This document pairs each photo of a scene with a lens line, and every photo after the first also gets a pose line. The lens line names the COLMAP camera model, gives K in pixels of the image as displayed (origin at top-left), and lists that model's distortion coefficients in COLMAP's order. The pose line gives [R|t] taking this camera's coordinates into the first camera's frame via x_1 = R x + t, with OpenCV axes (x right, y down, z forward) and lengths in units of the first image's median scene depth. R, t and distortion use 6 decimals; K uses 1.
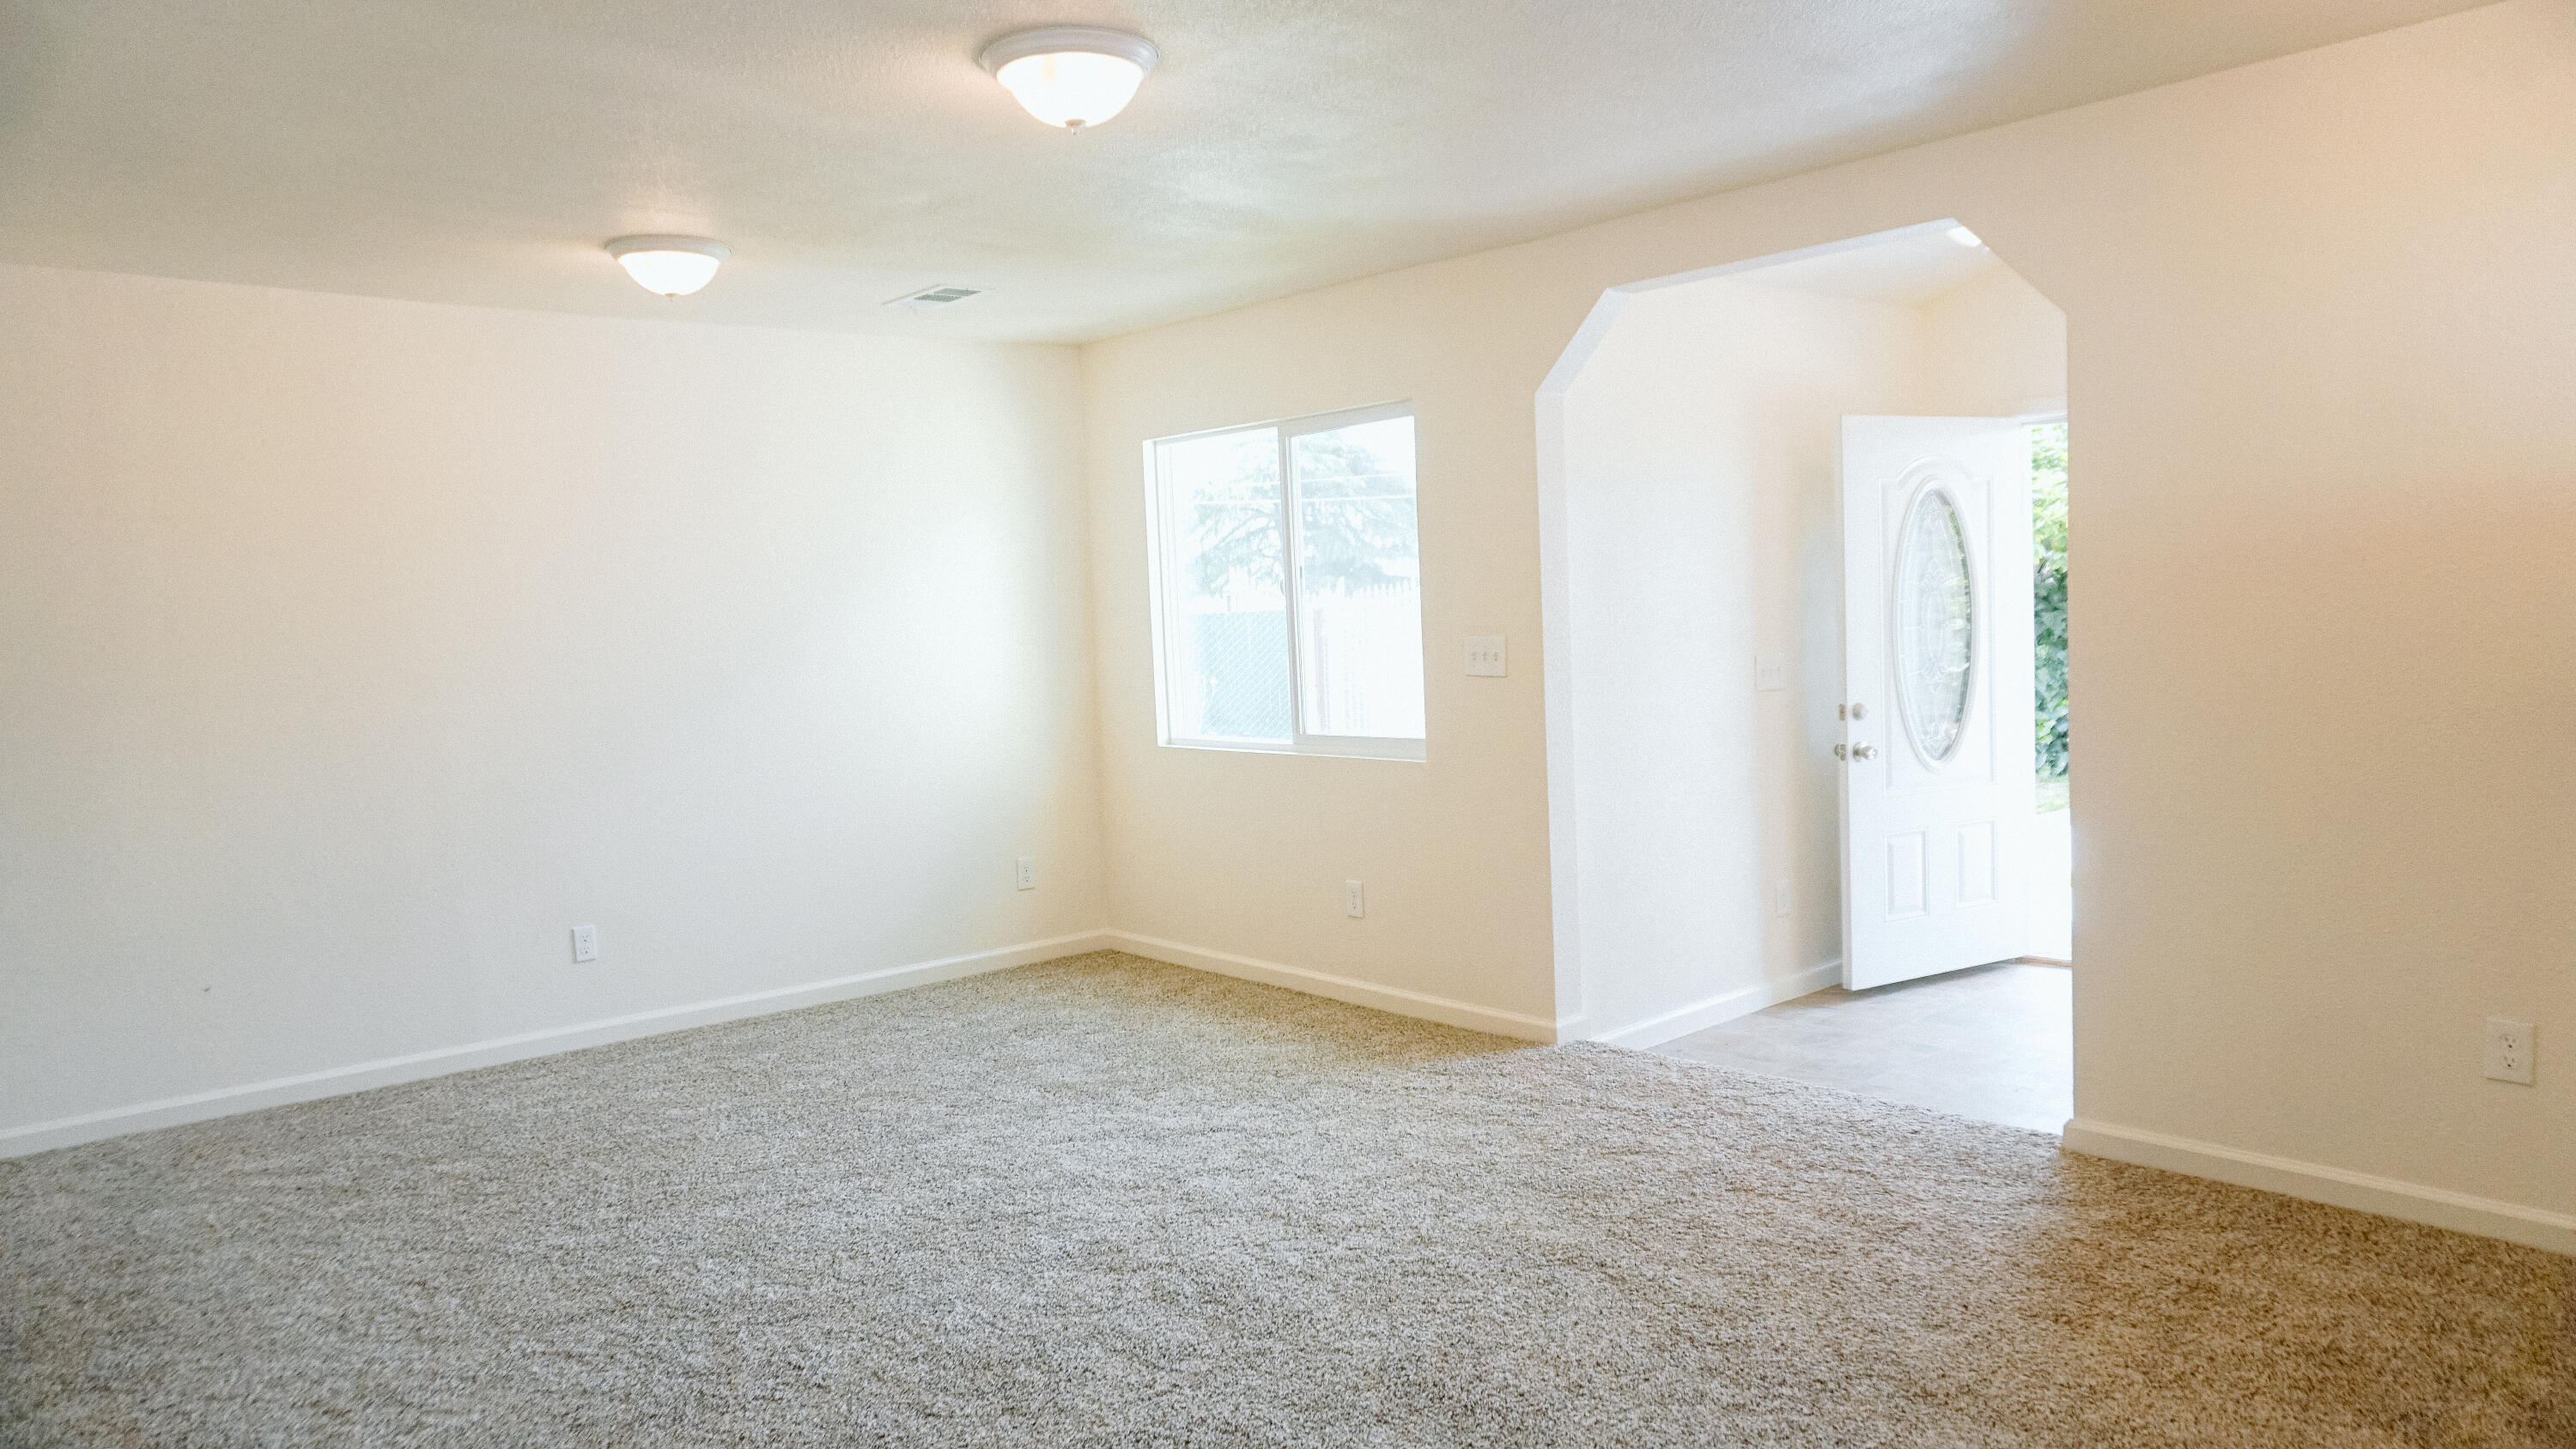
lens RADIAL K [[1704.4, 0, 1288.0], [0, 1704.4, 724.5], [0, 0, 1]] dist [-0.053011, 0.042672]
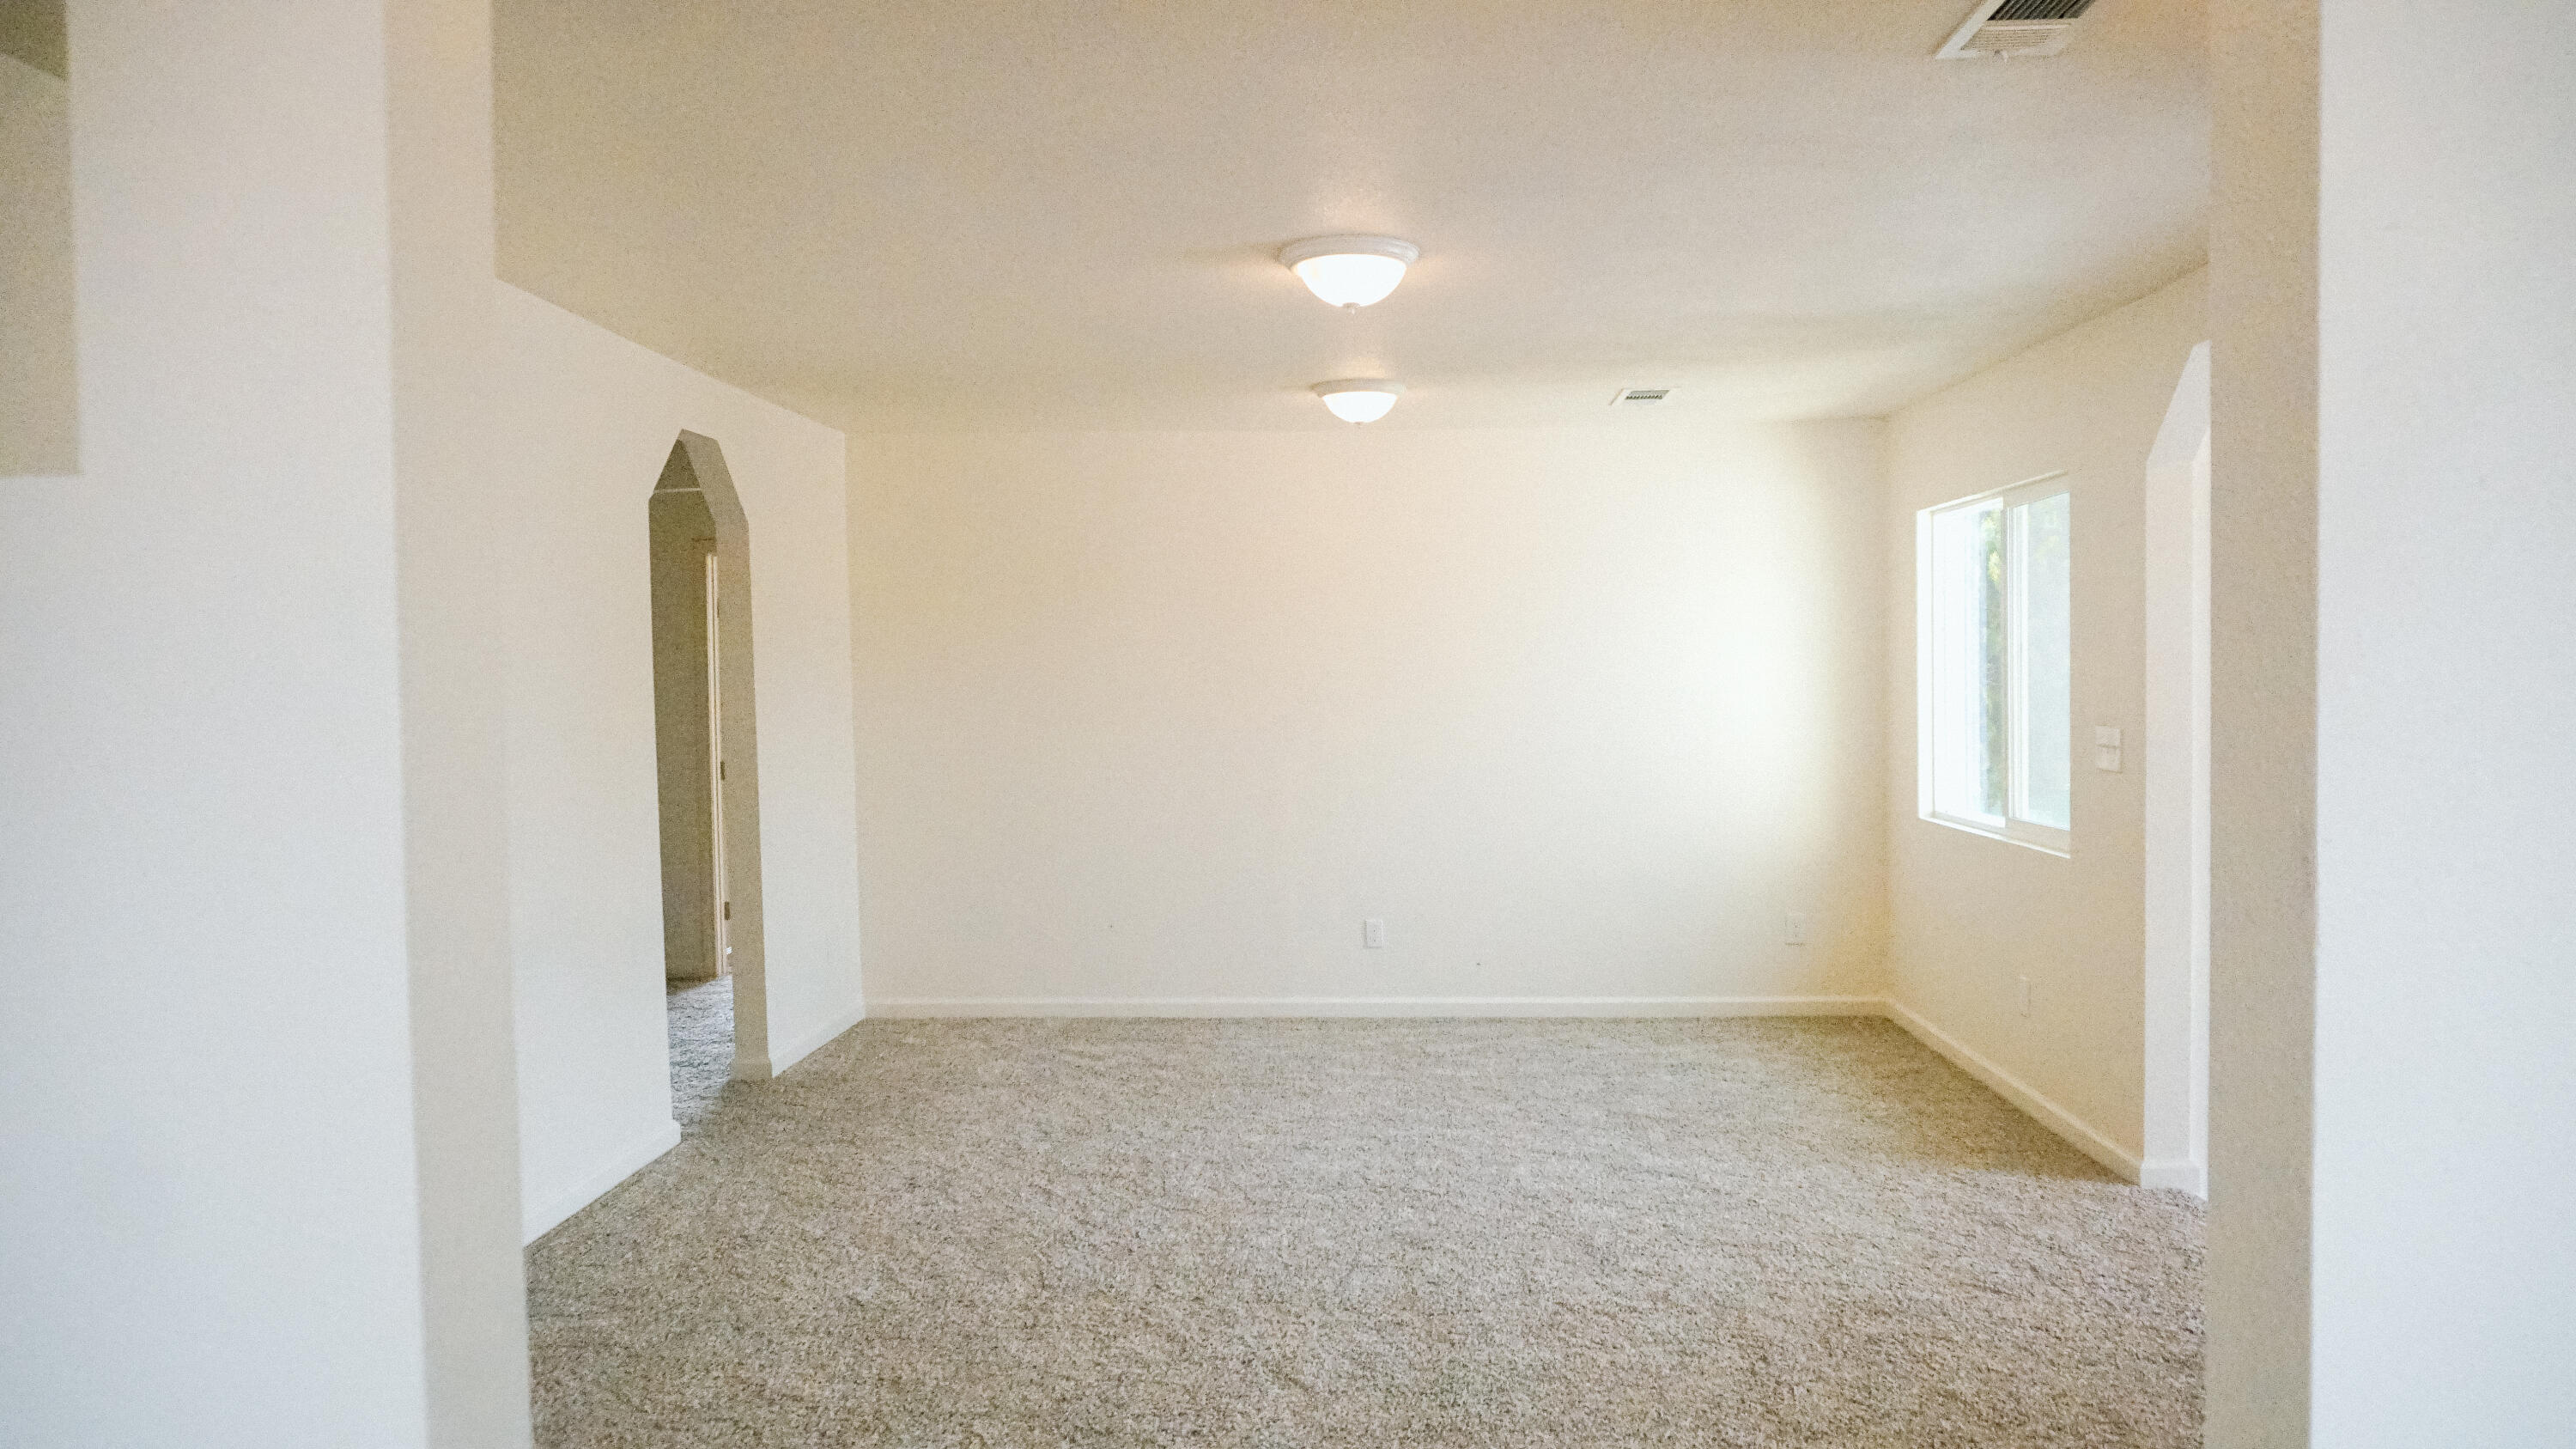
lens RADIAL K [[1704.9, 0, 1288.0], [0, 1704.9, 724.5], [0, 0, 1]] dist [-0.053011, 0.042672]
pose [[0.725720, 0.051707, -0.686045, 0.444791], [-0.066770, 0.997758, 0.004570, -0.028895], [0.684743, 0.042491, 0.727545, 0.042808]]
